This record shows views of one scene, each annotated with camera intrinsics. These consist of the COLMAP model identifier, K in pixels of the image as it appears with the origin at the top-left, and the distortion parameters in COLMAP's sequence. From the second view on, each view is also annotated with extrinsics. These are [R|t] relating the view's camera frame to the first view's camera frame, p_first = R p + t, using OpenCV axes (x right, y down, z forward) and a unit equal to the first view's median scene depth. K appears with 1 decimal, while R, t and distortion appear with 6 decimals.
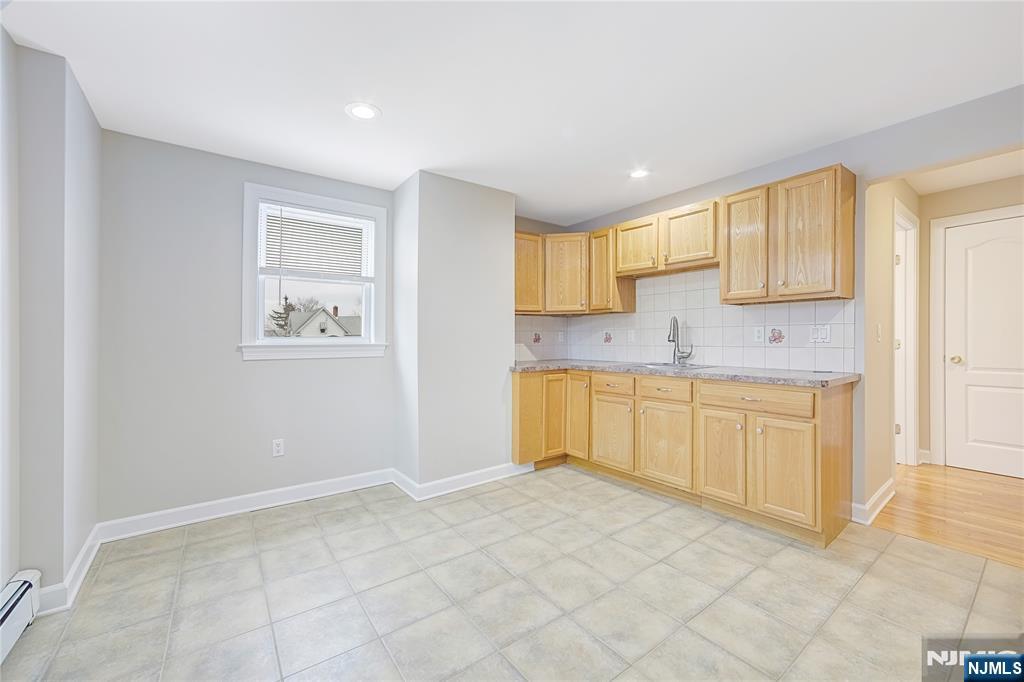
lens RADIAL K [[416.6, 0, 499.7], [0, 416.6, 357.4], [0, 0, 1]] dist [-0.054748, 0.033516]
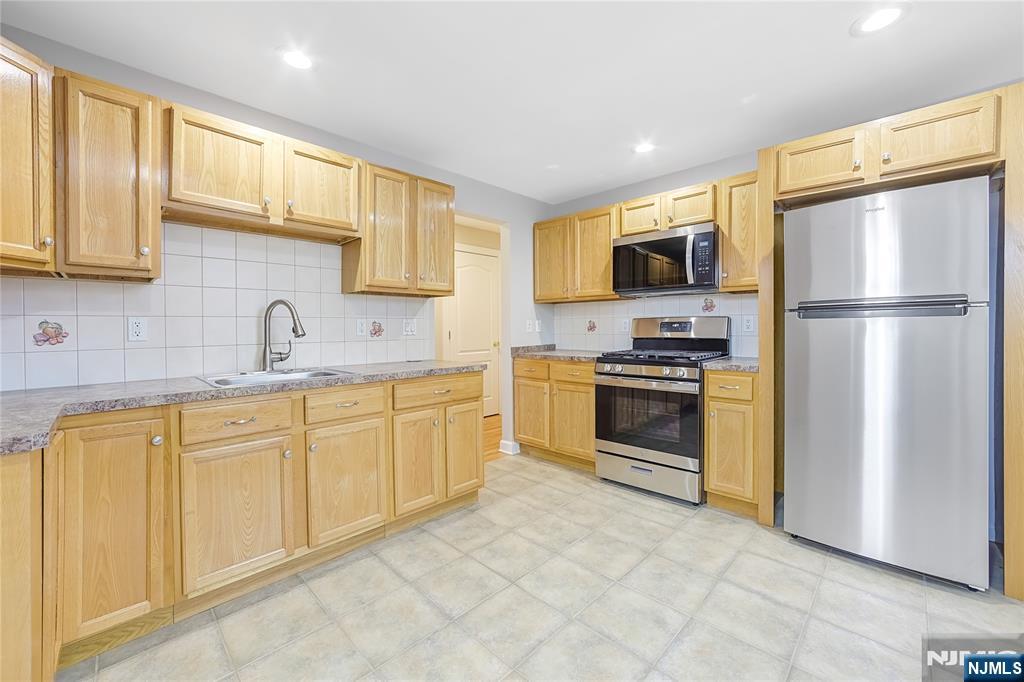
lens RADIAL K [[402.4, 0, 540.8], [0, 402.4, 348.6], [0, 0, 1]] dist [-0.008724, 0.000151]
pose [[-0.198413, -0.038982, 0.979343, -0.308403], [0.056977, 0.997060, 0.051231, -0.030286], [-0.978461, 0.065965, -0.195609, 0.753407]]
